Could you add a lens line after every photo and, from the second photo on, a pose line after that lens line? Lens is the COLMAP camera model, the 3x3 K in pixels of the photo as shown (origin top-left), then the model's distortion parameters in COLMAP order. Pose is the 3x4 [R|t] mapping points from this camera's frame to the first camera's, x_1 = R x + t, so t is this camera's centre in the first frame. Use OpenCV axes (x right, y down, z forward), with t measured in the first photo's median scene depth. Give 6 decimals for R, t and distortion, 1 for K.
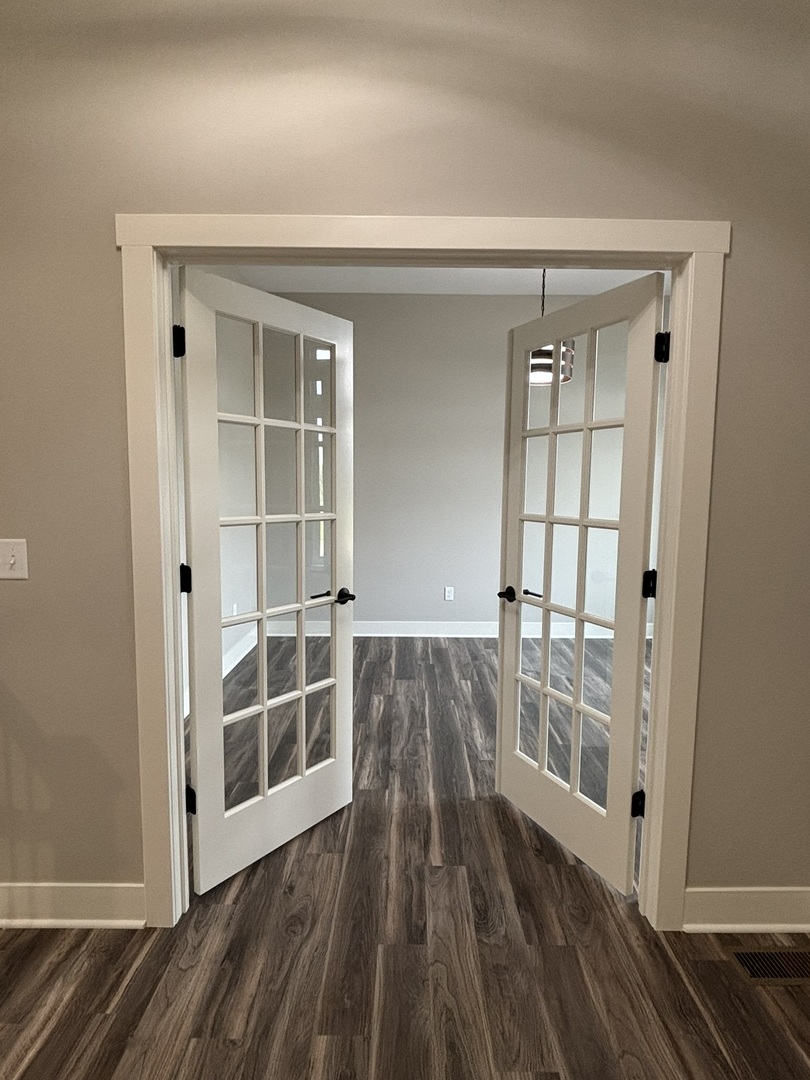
lens RADIAL K [[566.6, 0, 405.0], [0, 566.6, 540.0], [0, 0, 1]] dist [0.000692, -0.010765]
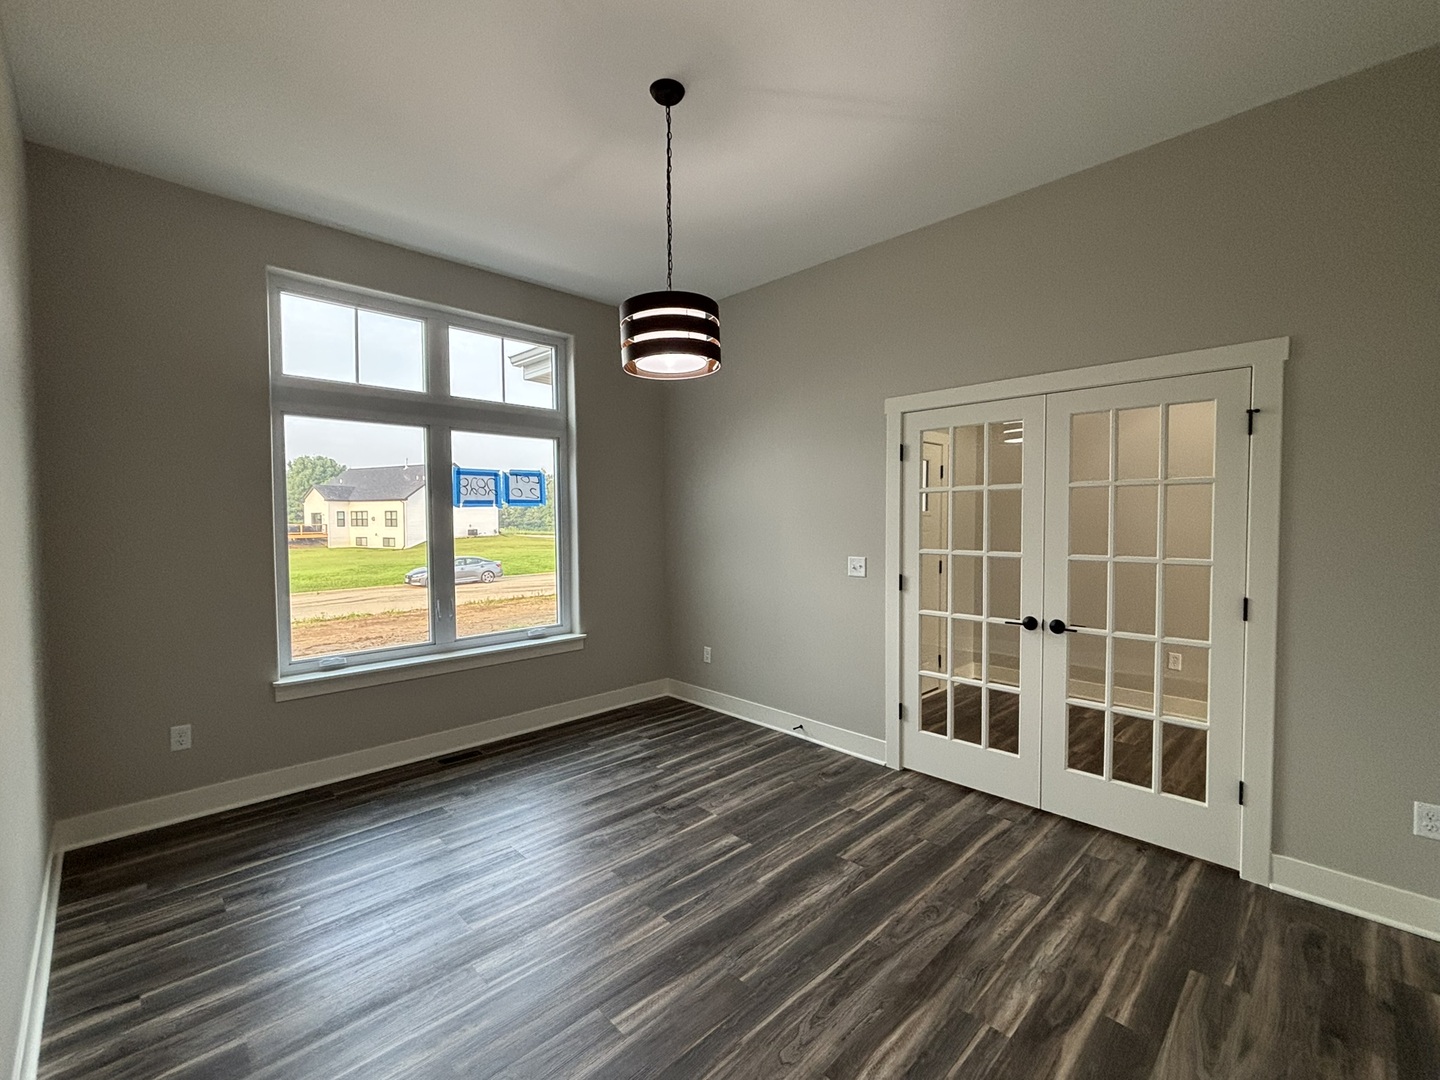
lens RADIAL K [[627.5, 0, 720.0], [0, 627.5, 540.0], [0, 0, 1]] dist [-0.001981, -0.000231]
pose [[-0.698102, -0.029581, 0.715387, -0.329346], [0.070333, 0.991481, 0.109631, -0.180551], [-0.712536, 0.126850, -0.690074, 1.585865]]
